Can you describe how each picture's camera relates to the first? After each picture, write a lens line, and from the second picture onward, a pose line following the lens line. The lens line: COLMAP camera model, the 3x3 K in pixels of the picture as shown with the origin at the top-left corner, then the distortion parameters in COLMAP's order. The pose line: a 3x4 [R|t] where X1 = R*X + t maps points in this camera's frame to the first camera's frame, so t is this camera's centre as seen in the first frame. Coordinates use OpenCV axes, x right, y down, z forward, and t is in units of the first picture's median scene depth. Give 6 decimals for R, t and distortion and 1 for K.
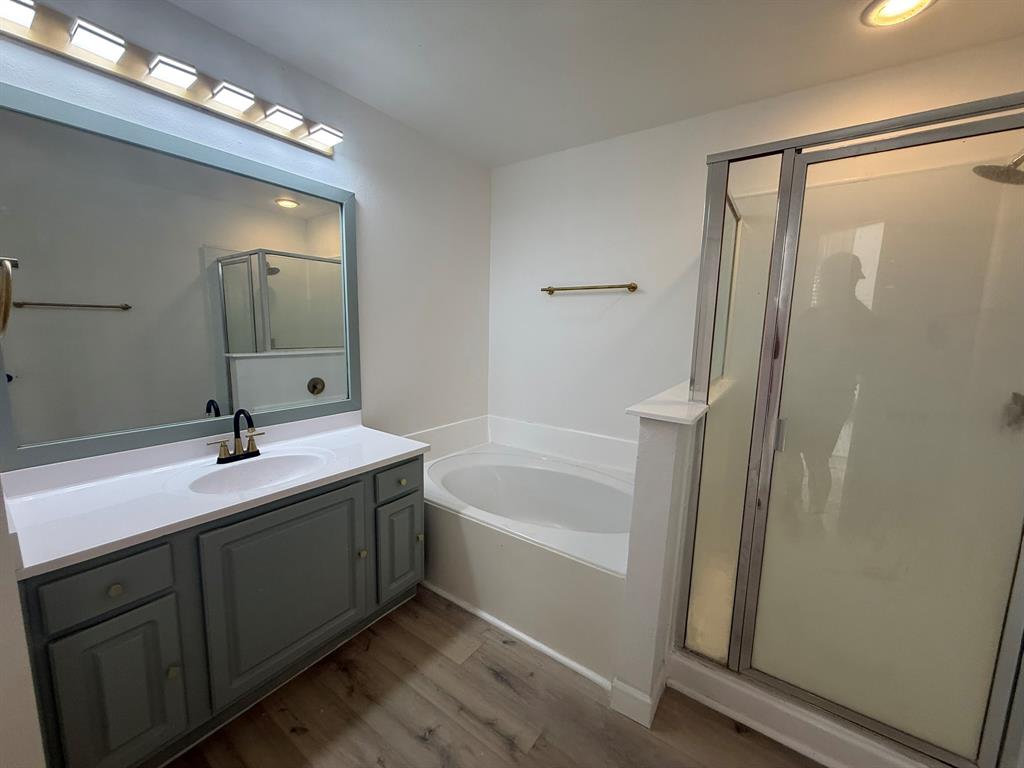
lens RADIAL K [[407.8, 0, 508.2], [0, 407.8, 382.3], [0, 0, 1]] dist [0.001646, -0.000189]
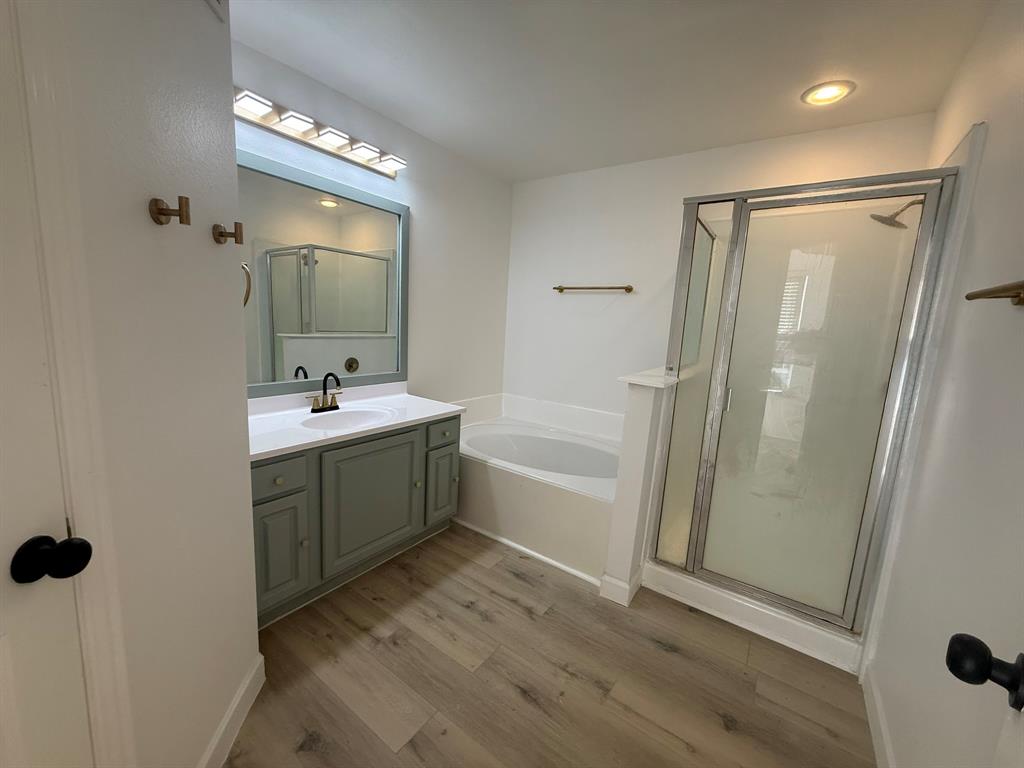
lens RADIAL K [[407.8, 0, 508.2], [0, 407.8, 382.3], [0, 0, 1]] dist [0.001646, -0.000189]
pose [[0.999462, 0.031883, 0.007722, -0.081121], [-0.031995, 0.999378, 0.014823, 0.056787], [-0.007244, -0.015062, 0.999860, -0.319381]]
